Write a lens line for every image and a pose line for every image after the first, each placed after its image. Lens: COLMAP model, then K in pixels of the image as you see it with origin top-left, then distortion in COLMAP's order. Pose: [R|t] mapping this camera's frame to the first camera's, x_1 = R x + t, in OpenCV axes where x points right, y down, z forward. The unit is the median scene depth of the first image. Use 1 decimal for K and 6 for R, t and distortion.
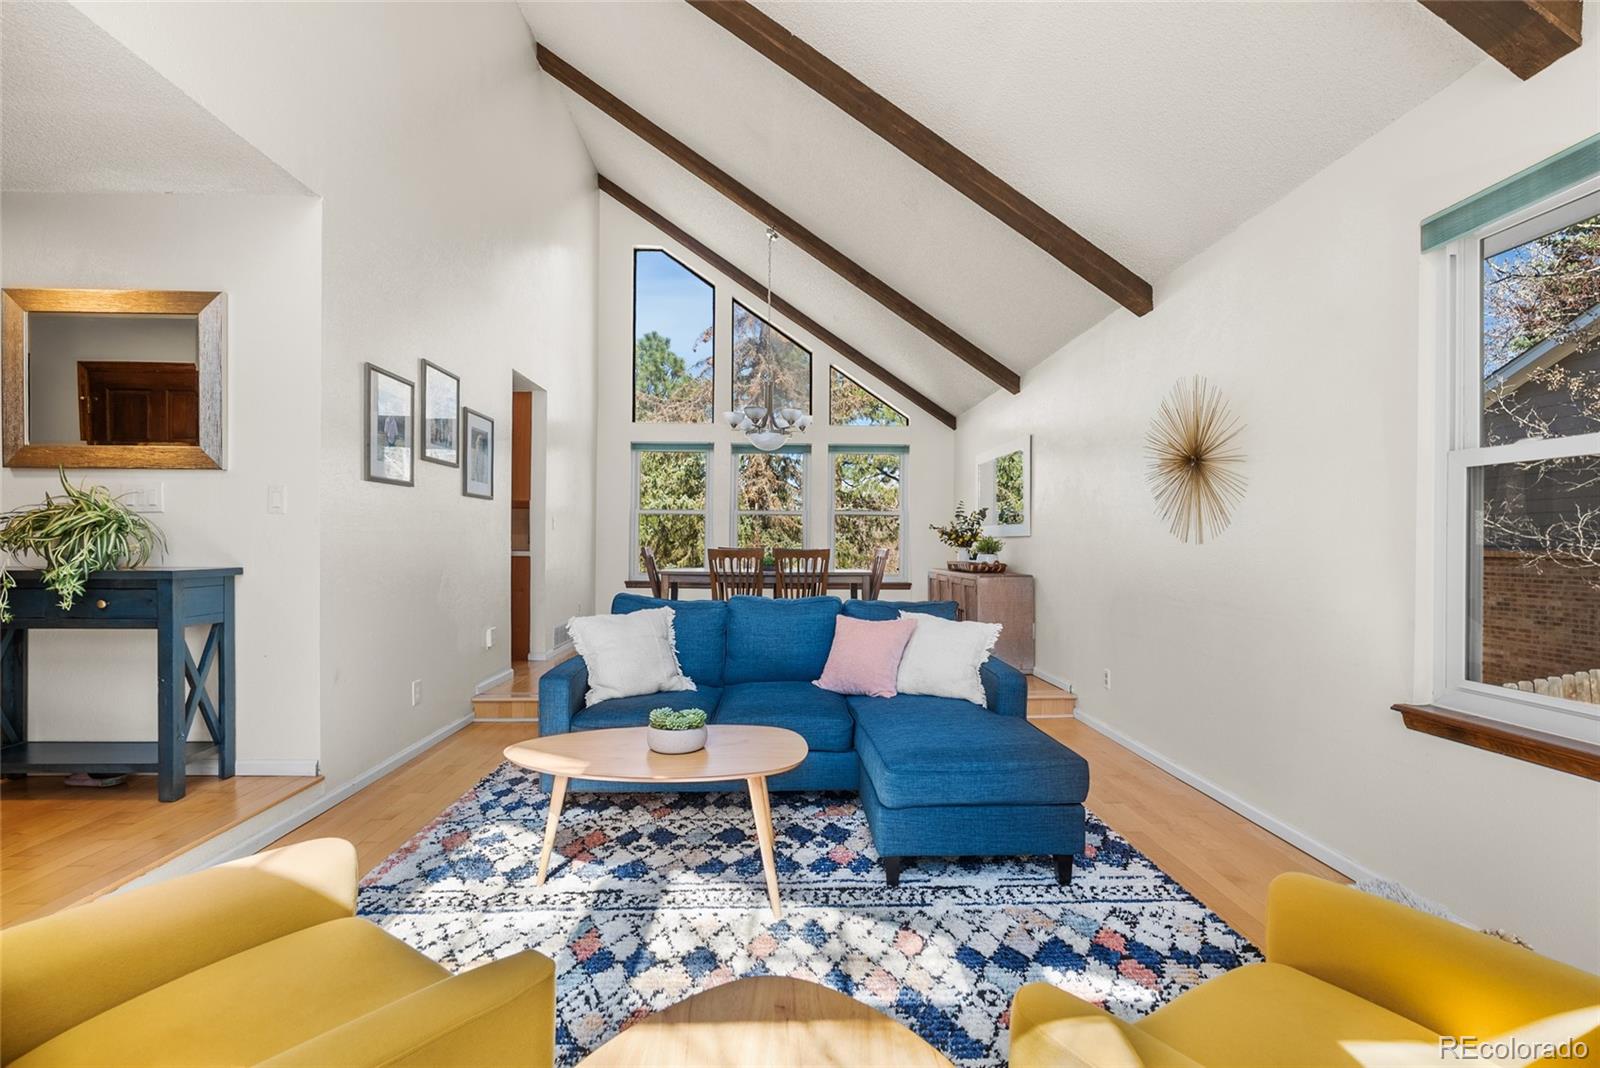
lens RADIAL K [[716.9, 0, 799.4], [0, 716.9, 537.2], [0, 0, 1]] dist [-0.003685, -0.000240]
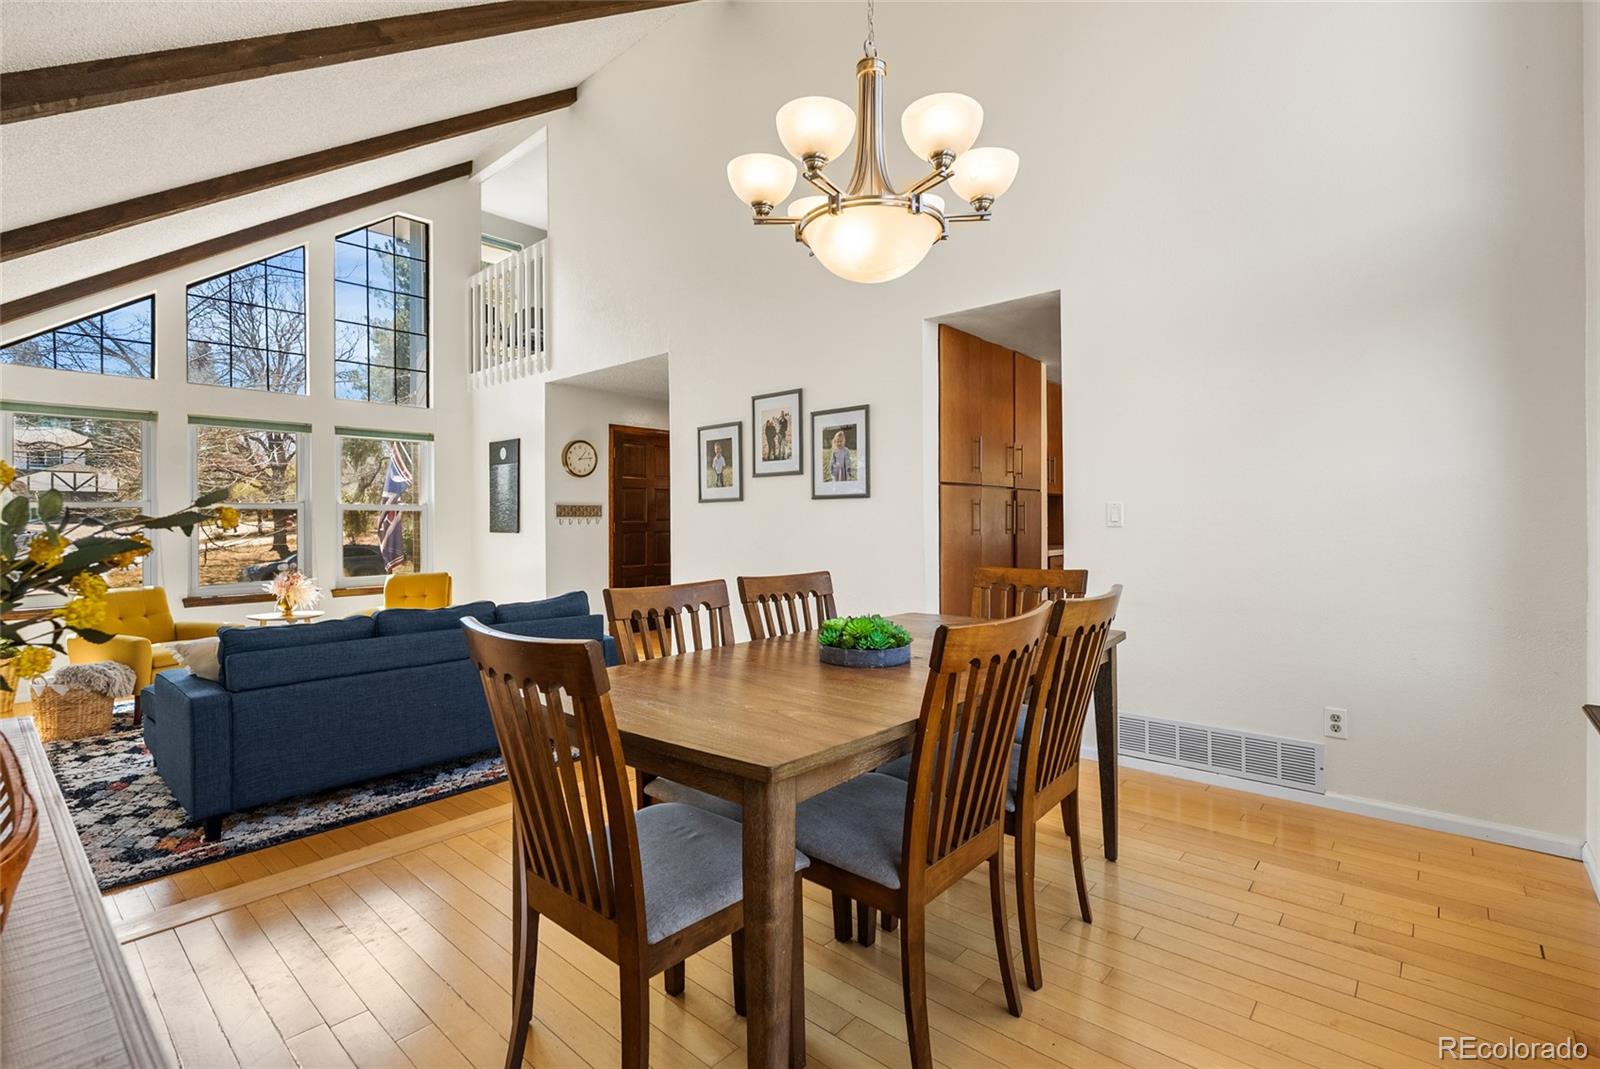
lens RADIAL K [[735.9, 0, 792.3], [0, 735.9, 517.8], [0, 0, 1]] dist [-0.000977, 0.000600]
pose [[-0.700621, -0.002563, -0.713529, 0.490037], [0.009210, 0.999878, -0.012635, -0.031023], [0.713474, -0.015424, -0.700511, 2.800218]]
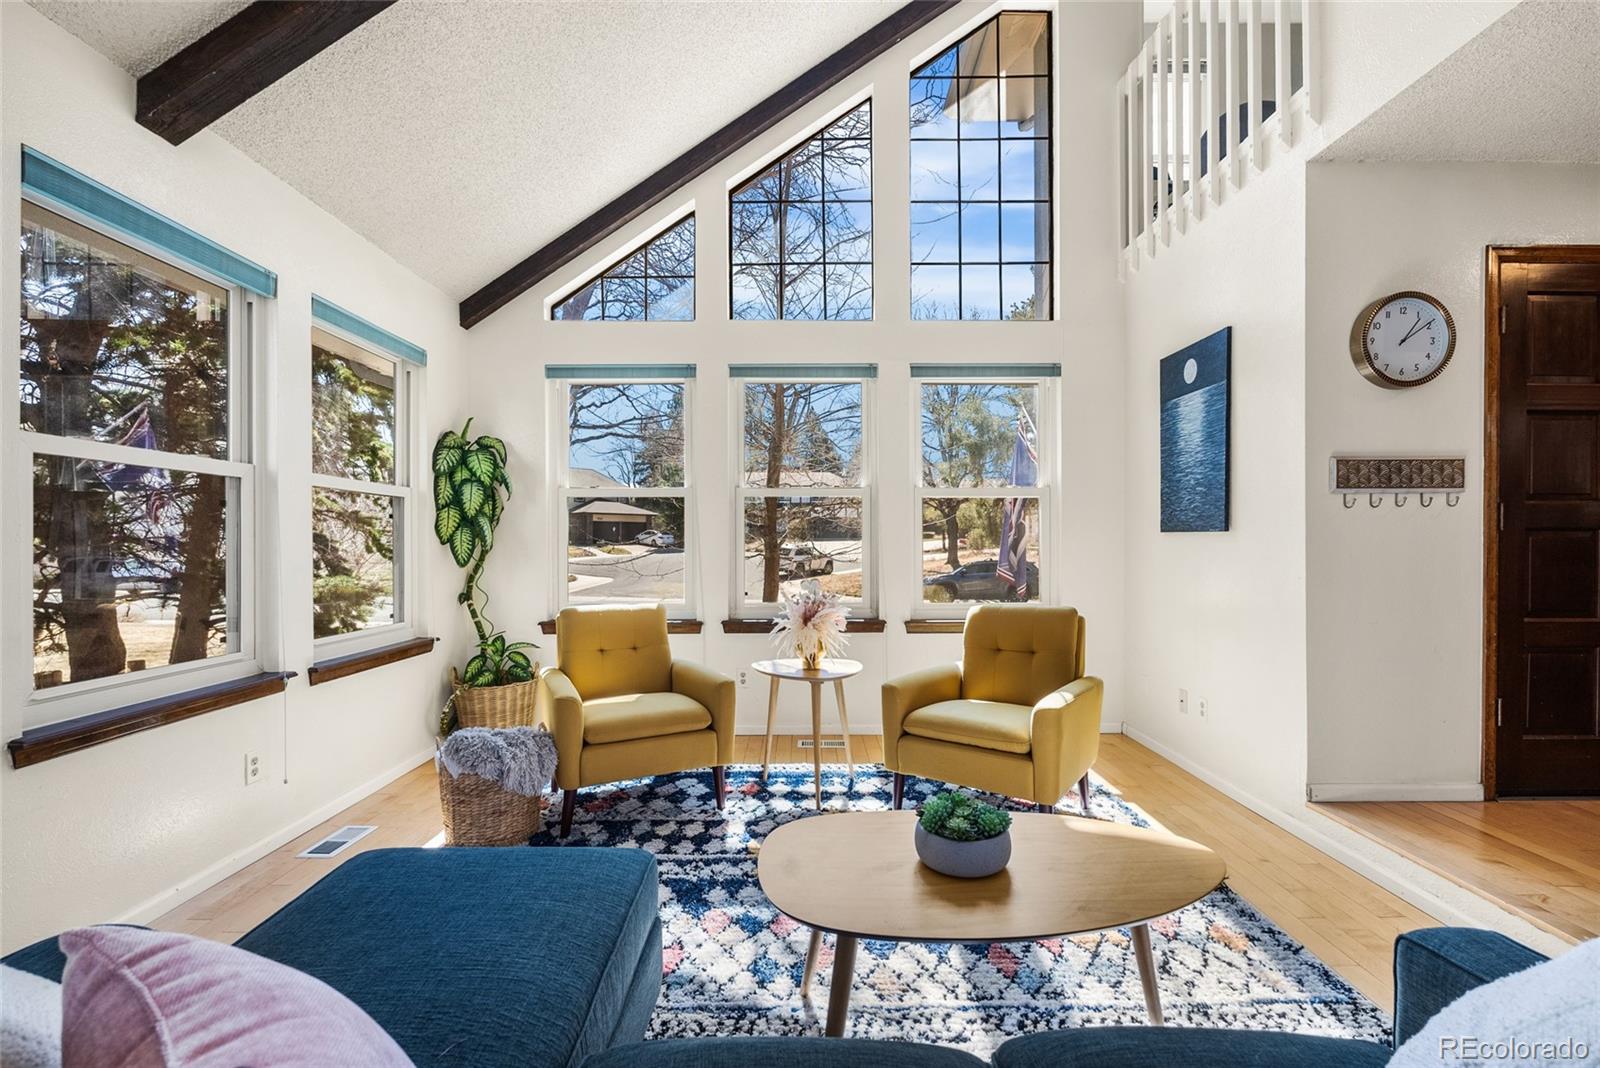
lens RADIAL K [[721.3, 0, 797.7], [0, 721.3, 541.6], [0, 0, 1]] dist [-0.002081, 0.000174]
pose [[-0.999034, -0.002631, 0.043873, -0.042418], [-0.003097, 0.999939, -0.010560, 0.012517], [-0.043842, -0.010686, -0.998981, 1.482570]]
